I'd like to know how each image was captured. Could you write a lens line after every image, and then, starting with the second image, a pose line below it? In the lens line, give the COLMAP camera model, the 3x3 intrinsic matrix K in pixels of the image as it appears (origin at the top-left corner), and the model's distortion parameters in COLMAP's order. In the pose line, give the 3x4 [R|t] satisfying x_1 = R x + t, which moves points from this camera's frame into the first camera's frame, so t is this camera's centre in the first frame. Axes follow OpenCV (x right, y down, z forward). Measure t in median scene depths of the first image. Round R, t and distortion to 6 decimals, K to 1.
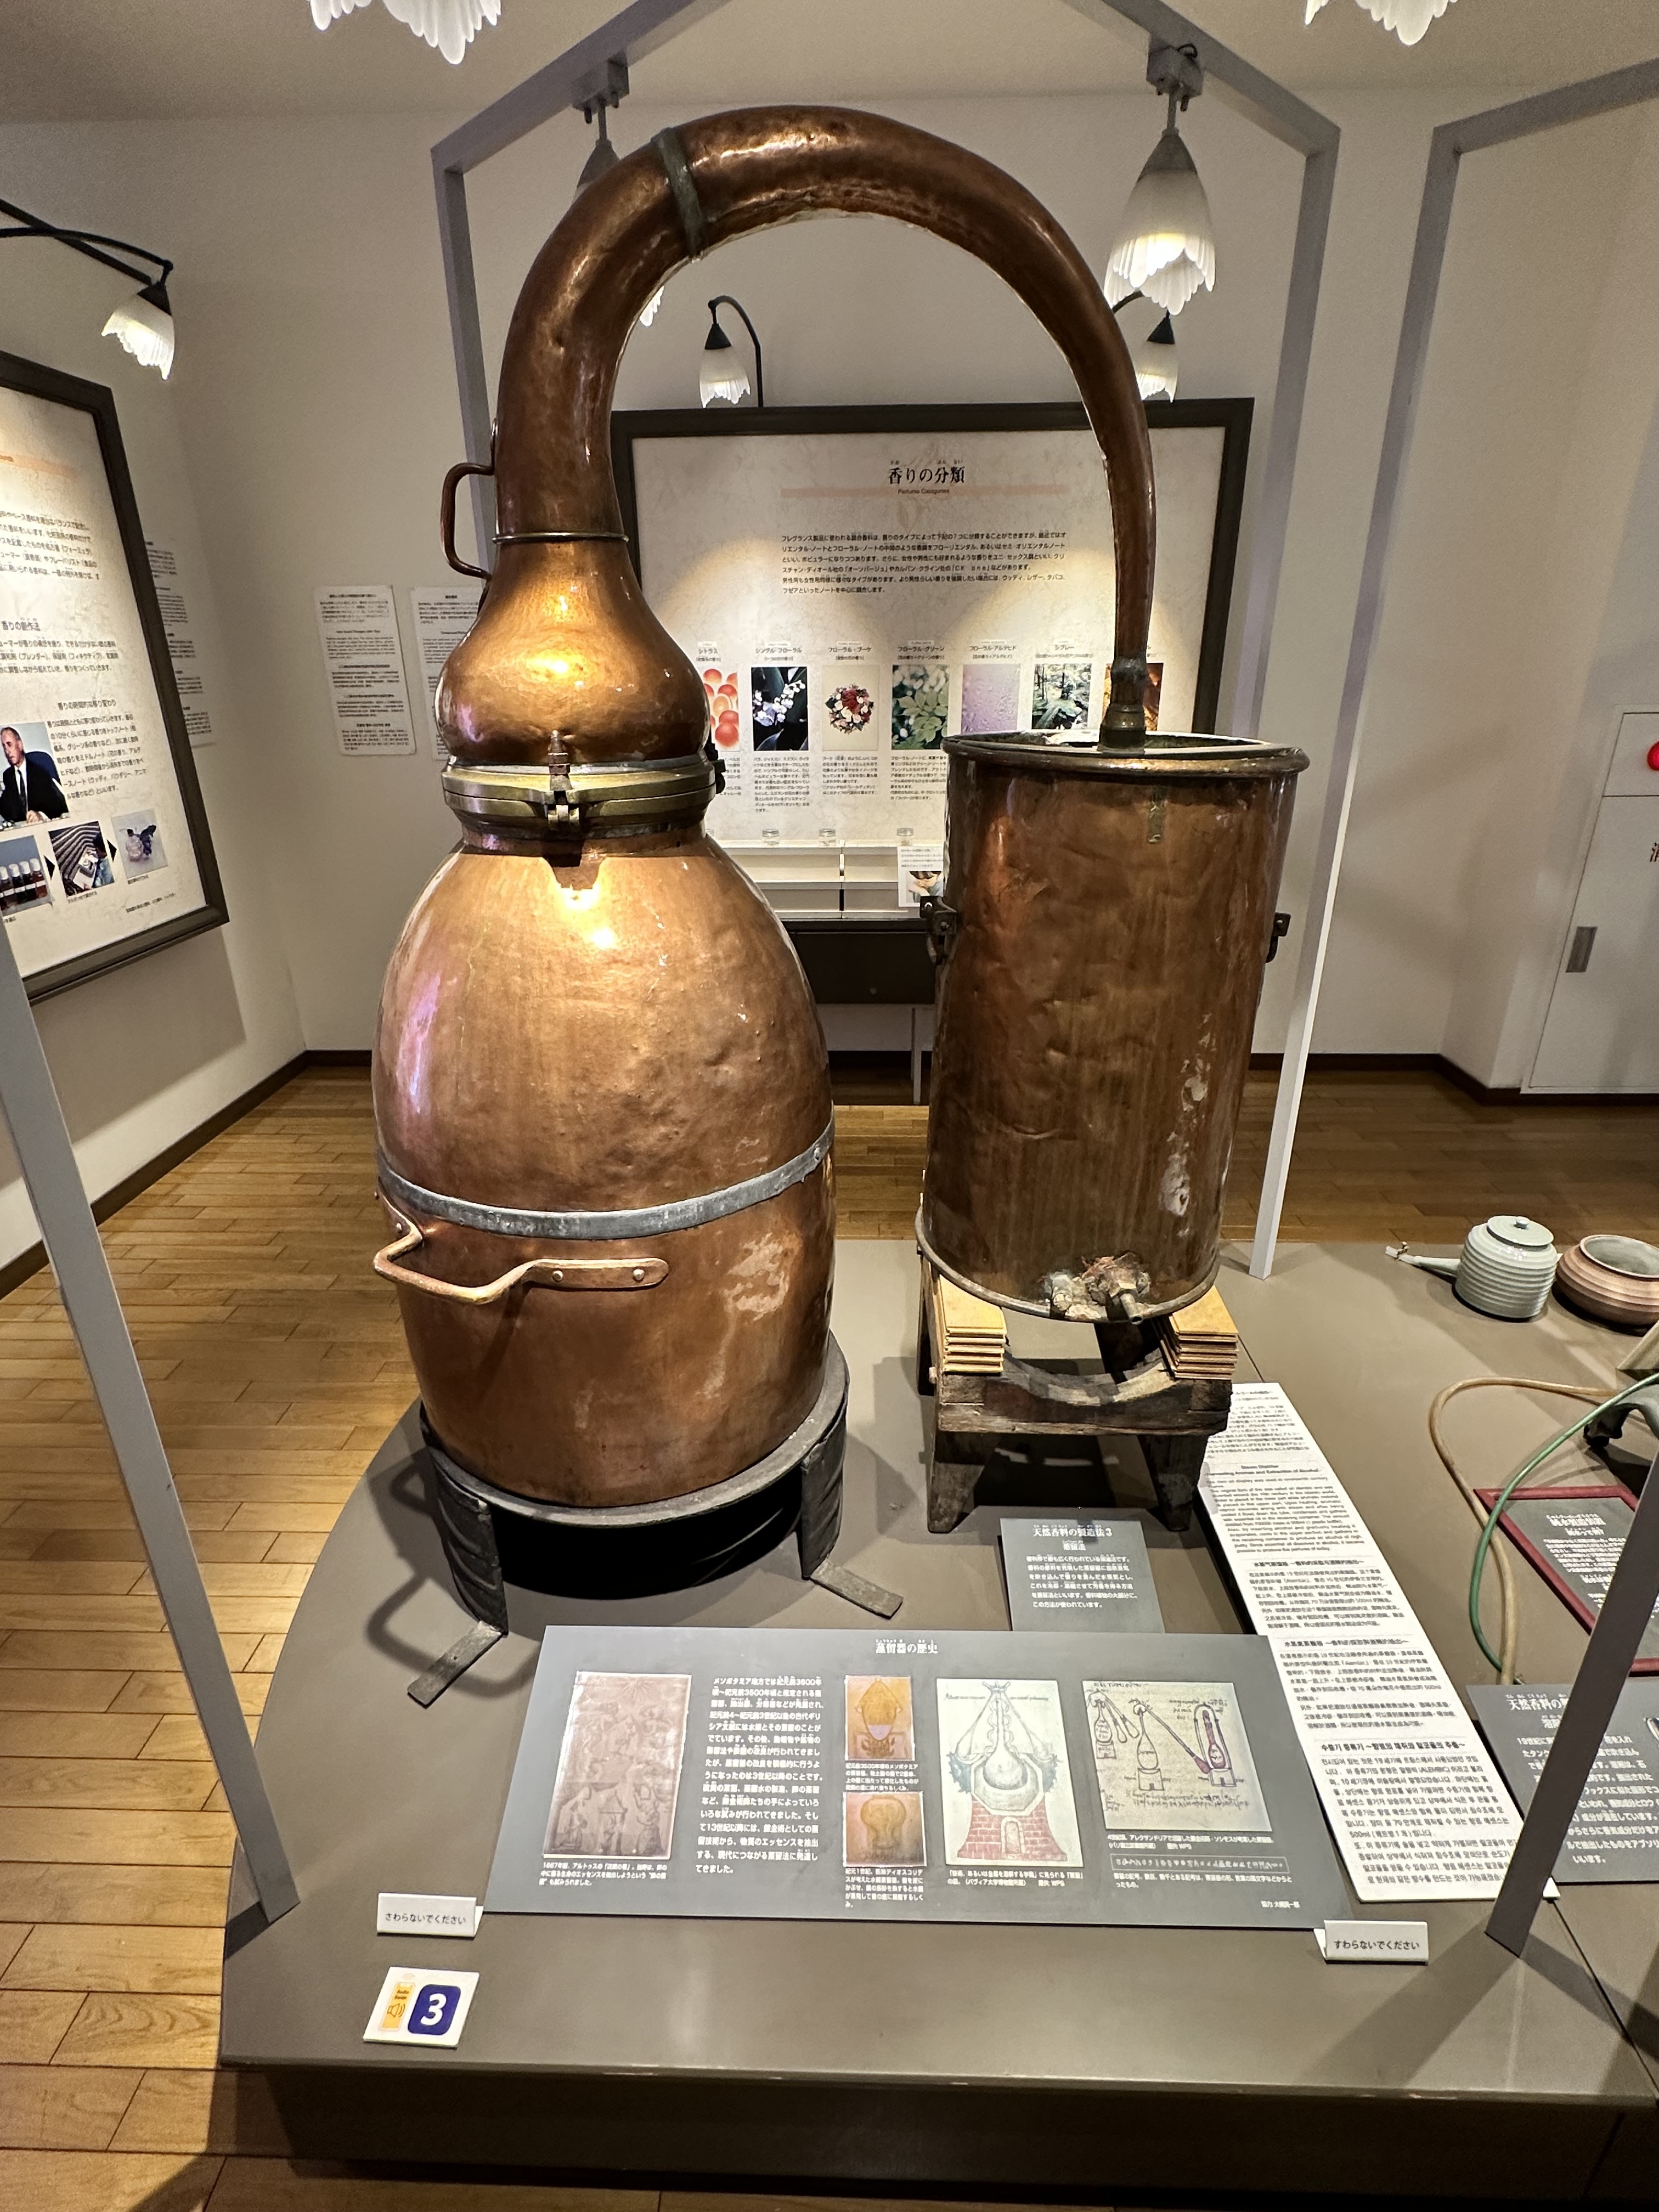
lens RADIAL K [[1077.7, 0, 836.0], [0, 1077.7, 1112.8], [0, 0, 1]] dist [-0.001047, -0.000192]
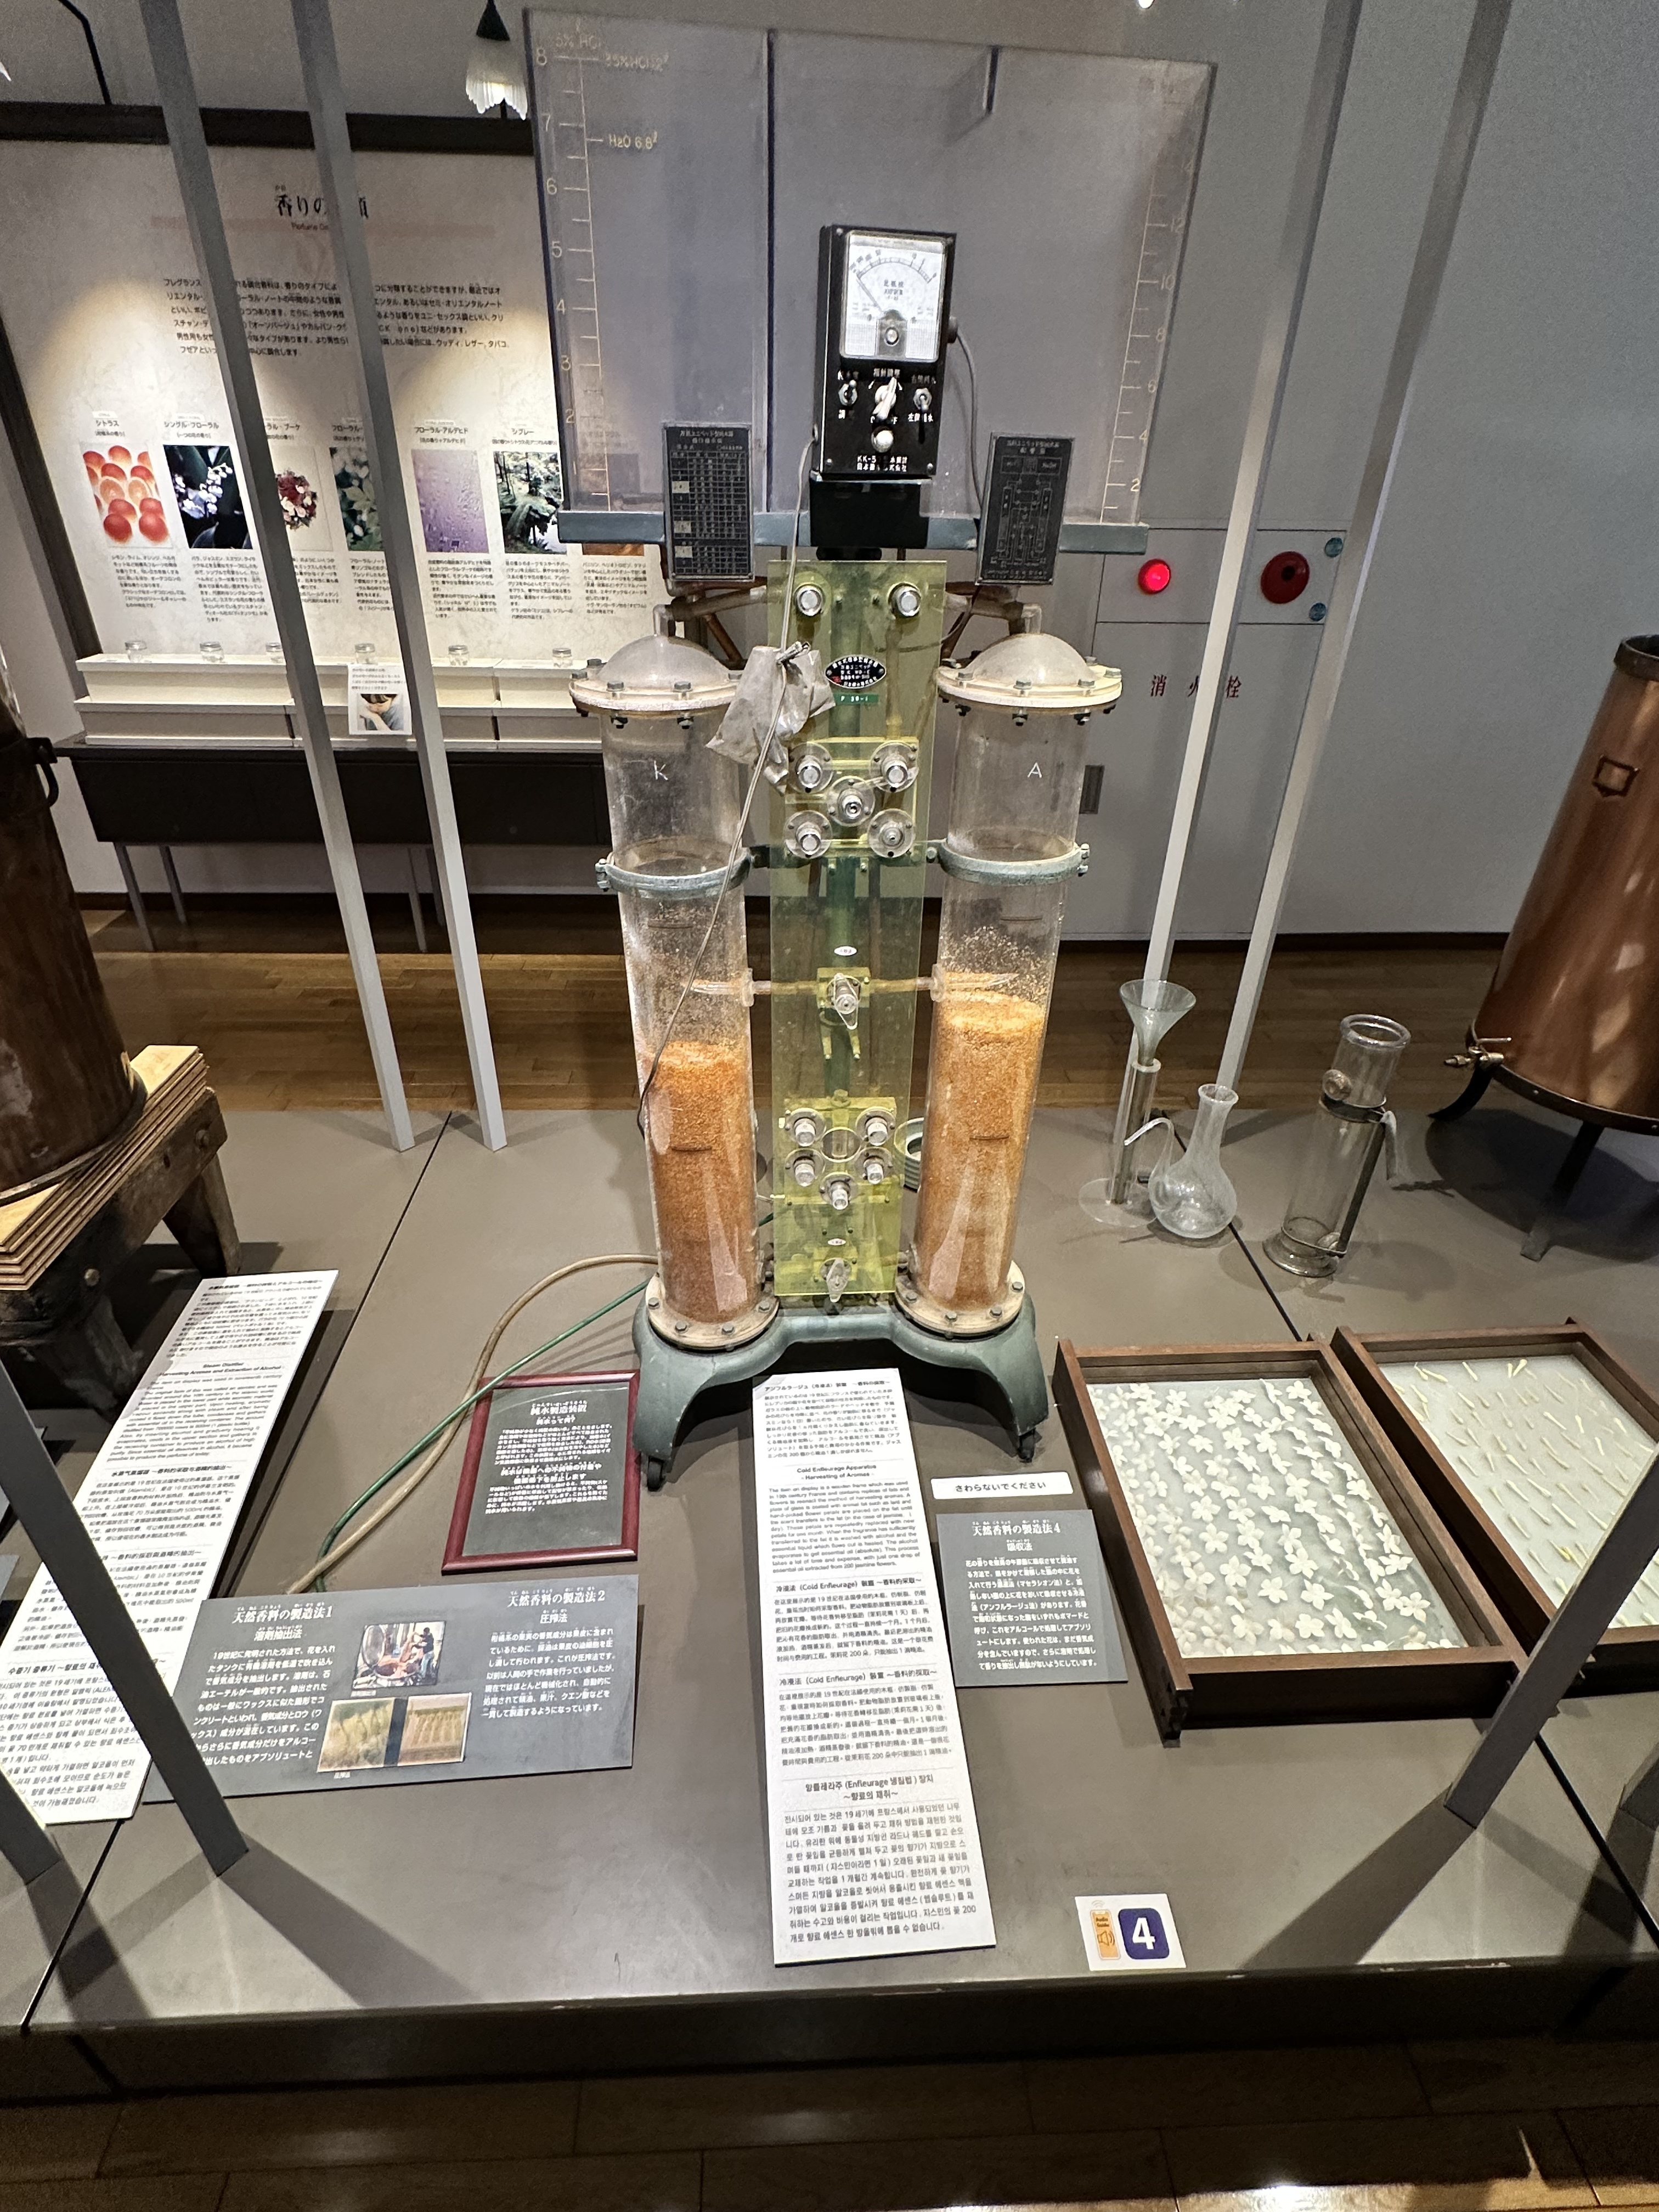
lens RADIAL K [[1077.7, 0, 832.2], [0, 1077.7, 1104.8], [0, 0, 1]] dist [-0.001047, -0.000192]
pose [[0.996842, -0.014822, 0.078013, 0.385424], [0.003849, 0.990290, 0.138965, -0.007613], [-0.079316, -0.138226, 0.987220, 0.032421]]
